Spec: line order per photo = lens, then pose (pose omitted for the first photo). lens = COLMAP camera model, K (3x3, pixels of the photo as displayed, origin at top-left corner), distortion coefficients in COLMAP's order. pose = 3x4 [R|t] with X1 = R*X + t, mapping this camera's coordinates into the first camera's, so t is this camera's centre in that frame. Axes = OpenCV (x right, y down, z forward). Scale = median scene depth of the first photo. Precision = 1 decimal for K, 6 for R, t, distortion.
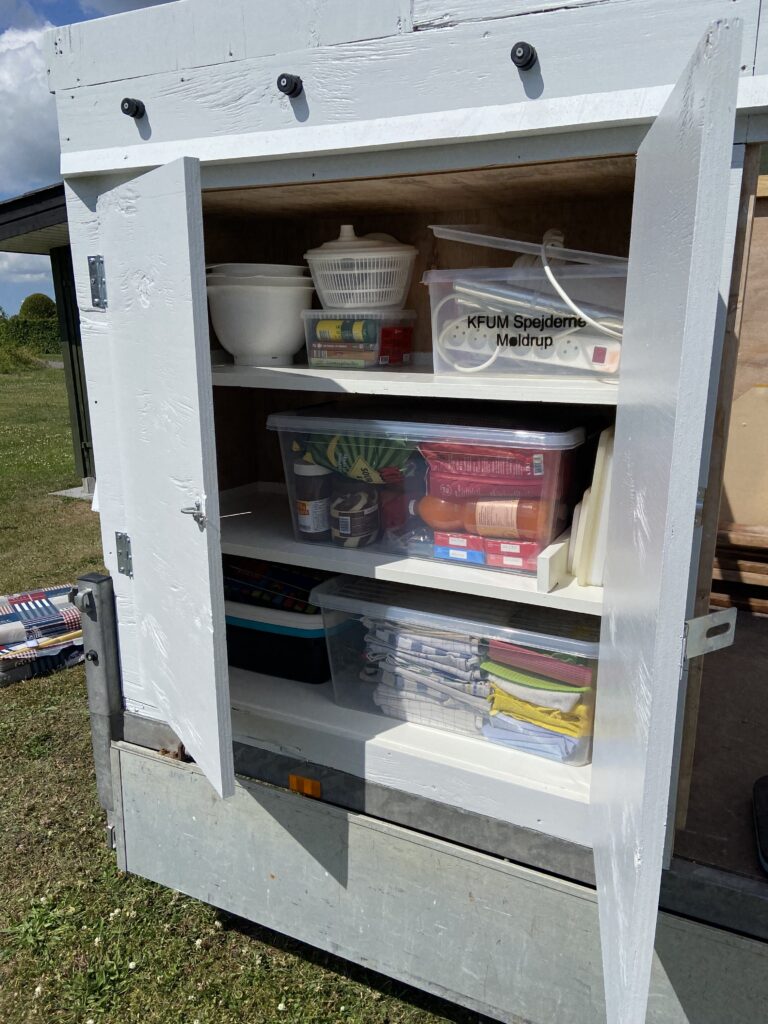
lens RADIAL K [[751.2, 0, 383.2], [0, 751.2, 501.8], [0, 0, 1]] dist [0.017525, -0.051951]
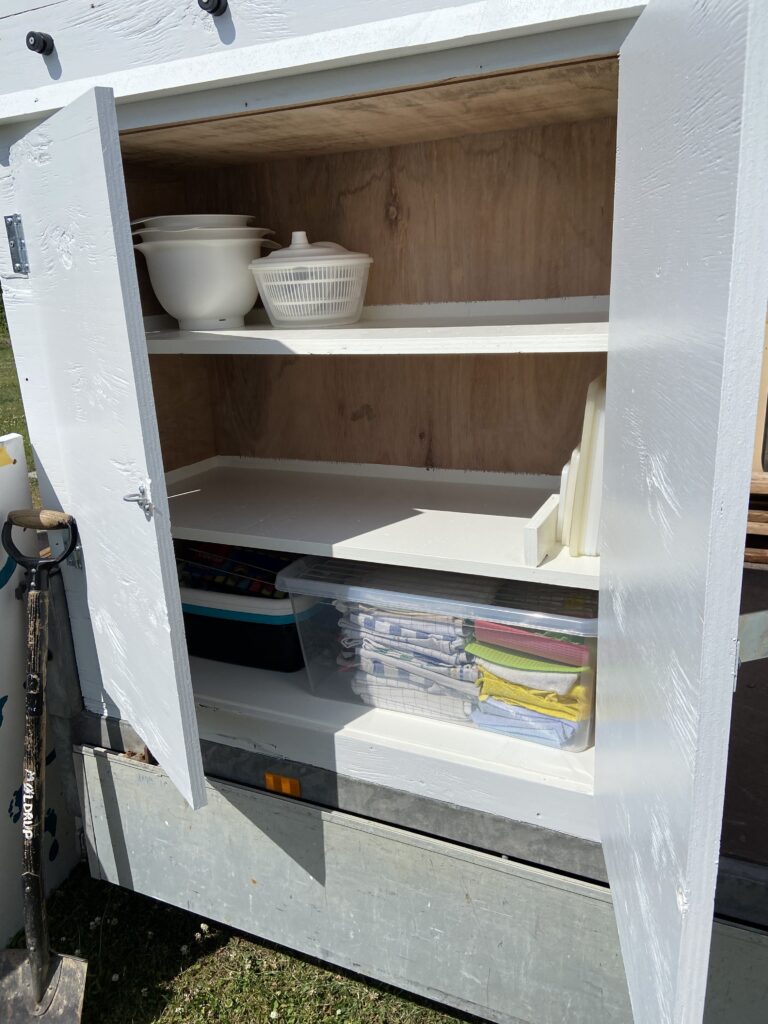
lens RADIAL K [[751.2, 0, 369.9], [0, 751.2, 492.4], [0, 0, 1]] dist [0.017525, -0.051951]
pose [[0.998440, -0.055204, 0.008411, 0.015916], [0.054828, 0.997700, 0.039856, -0.012370], [-0.010592, -0.039333, 0.999170, 0.099313]]
